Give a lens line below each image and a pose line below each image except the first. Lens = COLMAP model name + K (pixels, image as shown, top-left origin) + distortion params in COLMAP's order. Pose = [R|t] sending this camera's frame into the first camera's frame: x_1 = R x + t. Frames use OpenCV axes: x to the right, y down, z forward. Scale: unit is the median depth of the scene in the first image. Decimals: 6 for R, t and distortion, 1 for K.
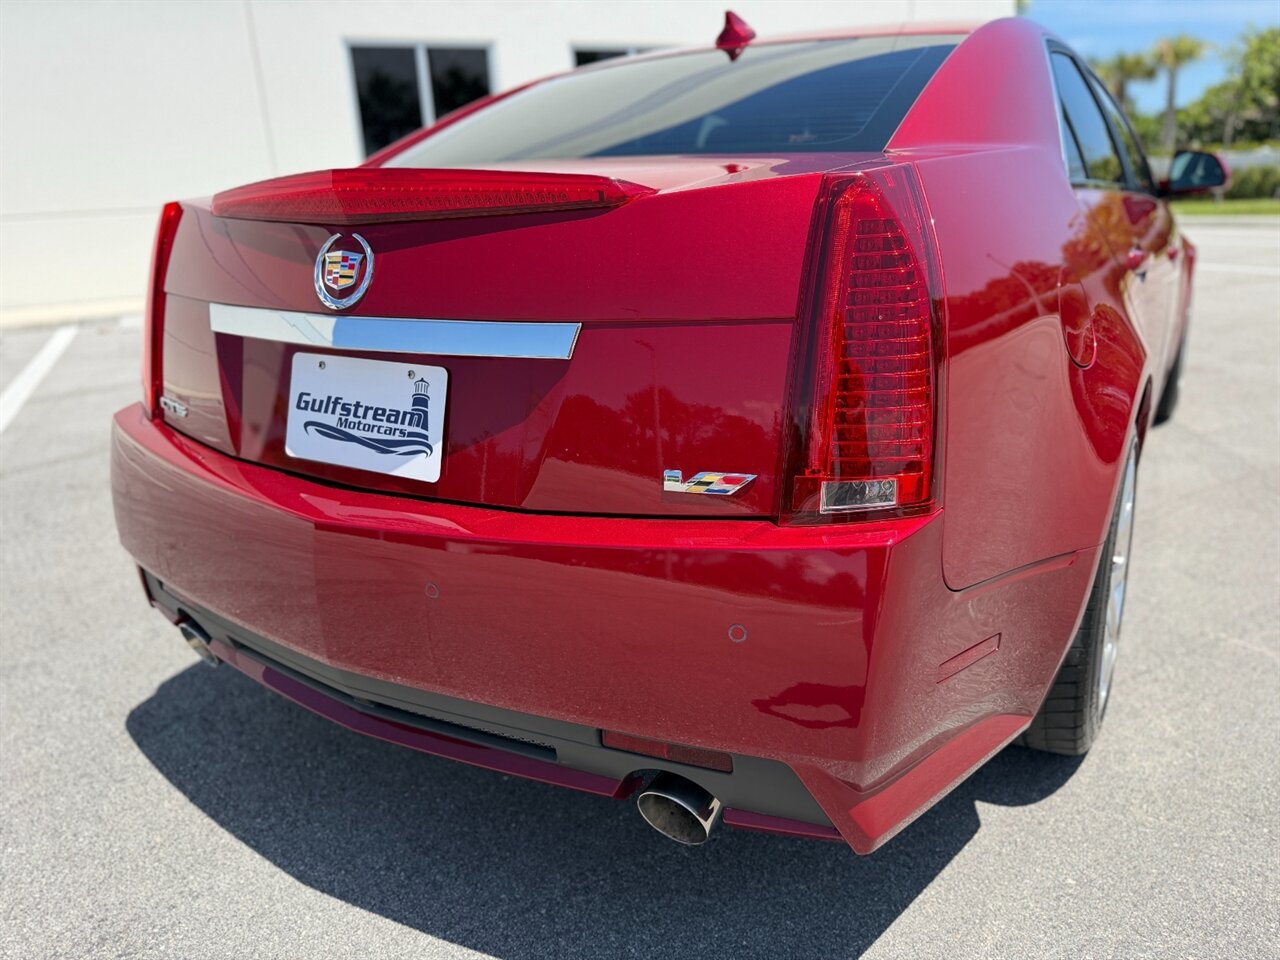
lens RADIAL K [[910.4, 0, 638.2], [0, 910.4, 479.7], [0, 0, 1]] dist [0.001894, -0.009624]
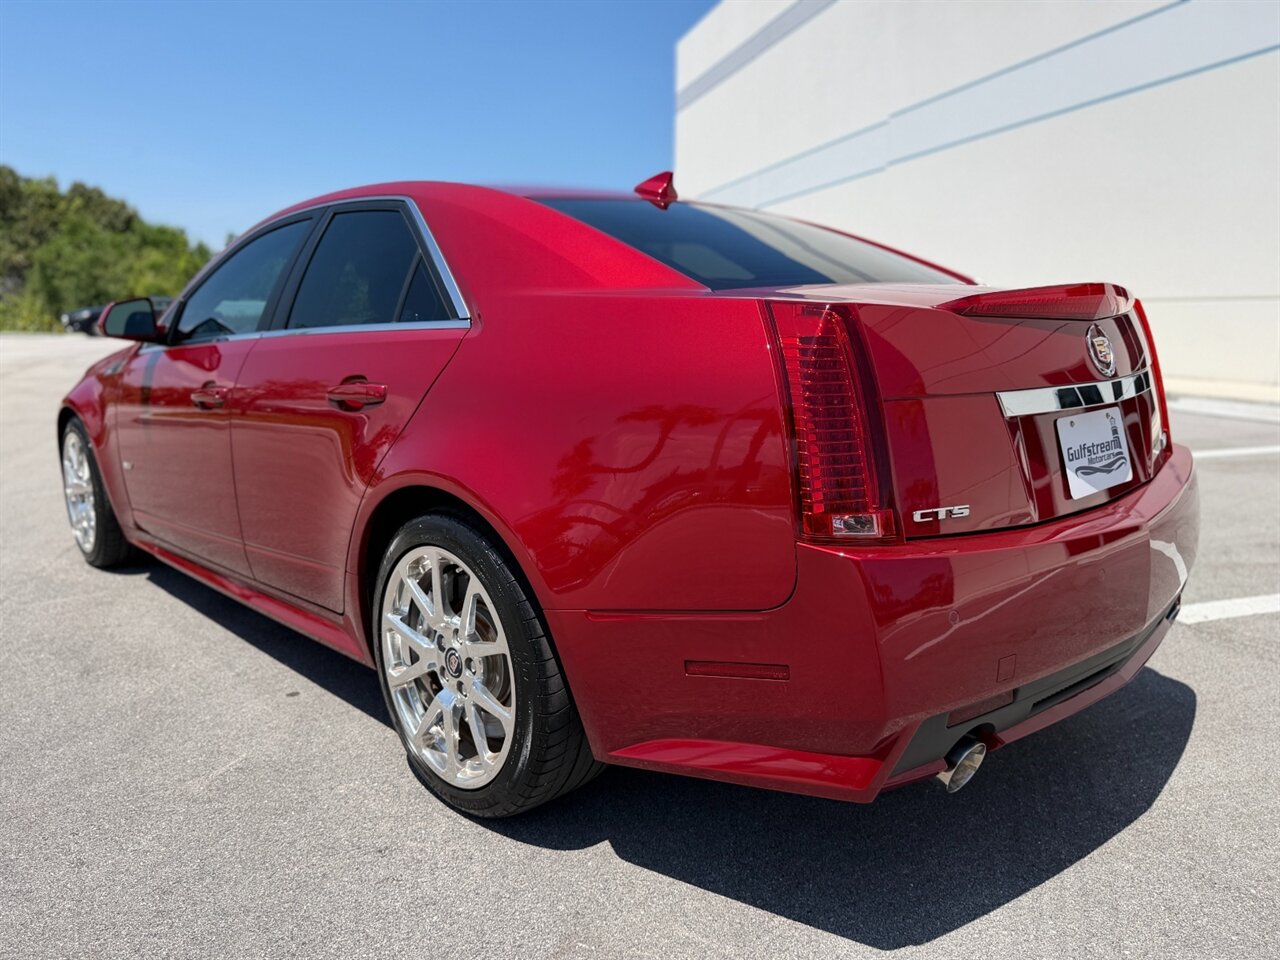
lens RADIAL K [[947.8, 0, 637.8], [0, 947.8, 480.5], [0, 0, 1]] dist [0.010520, -0.024699]
pose [[0.235000, -0.137911, 0.962162, -1.887100], [0.300159, 0.951799, 0.063114, -0.333799], [-0.924489, 0.273969, 0.265068, 1.281473]]
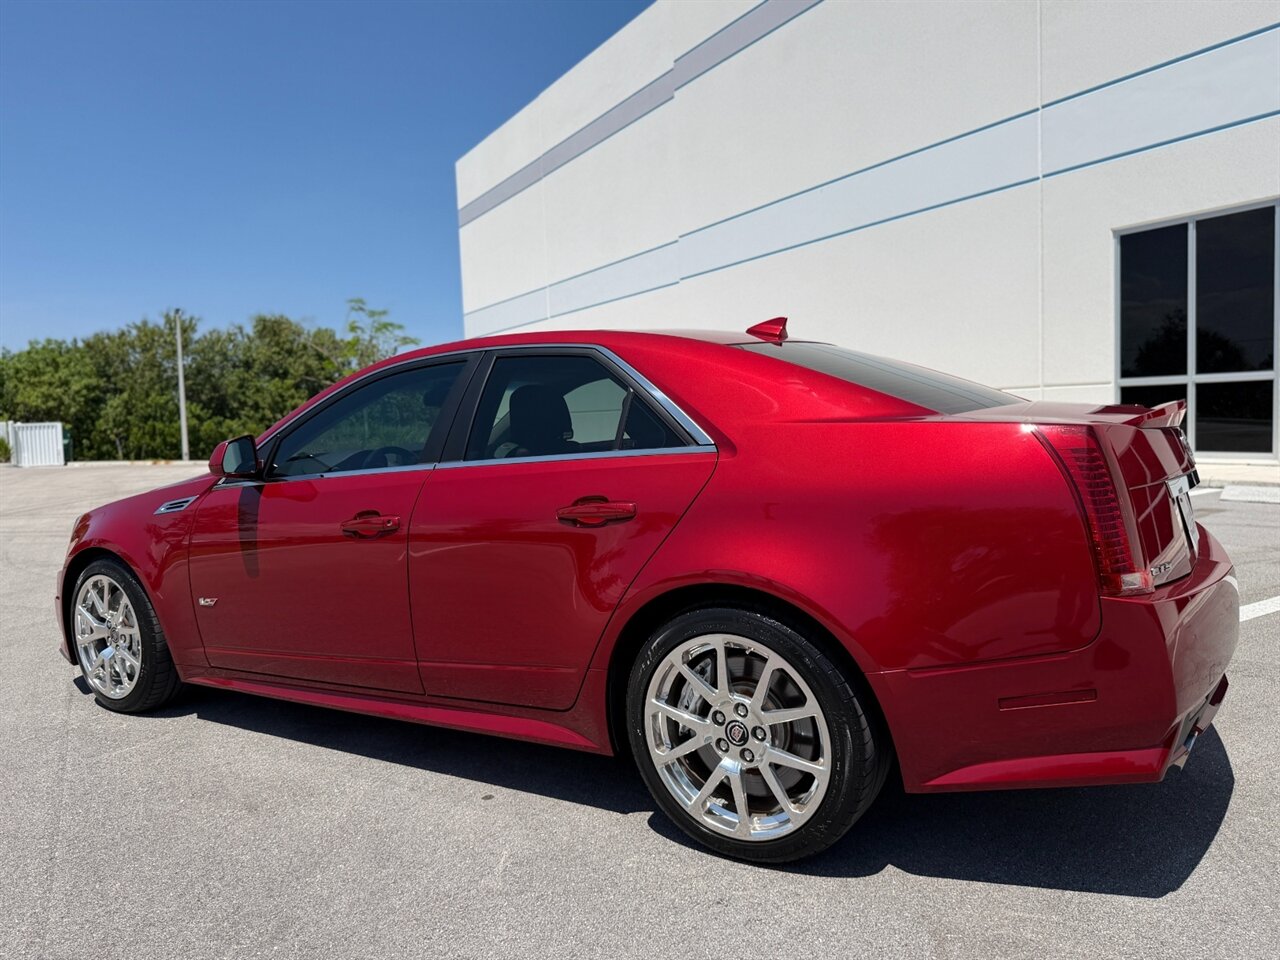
lens RADIAL K [[939.4, 0, 637.9], [0, 939.4, 485.9], [0, 0, 1]] dist [0.023092, -0.032338]
pose [[-0.012921, -0.049545, 0.998688, -2.313070], [0.354634, 0.933618, 0.050906, -0.661550], [-0.934916, 0.354827, 0.005507, 2.079708]]
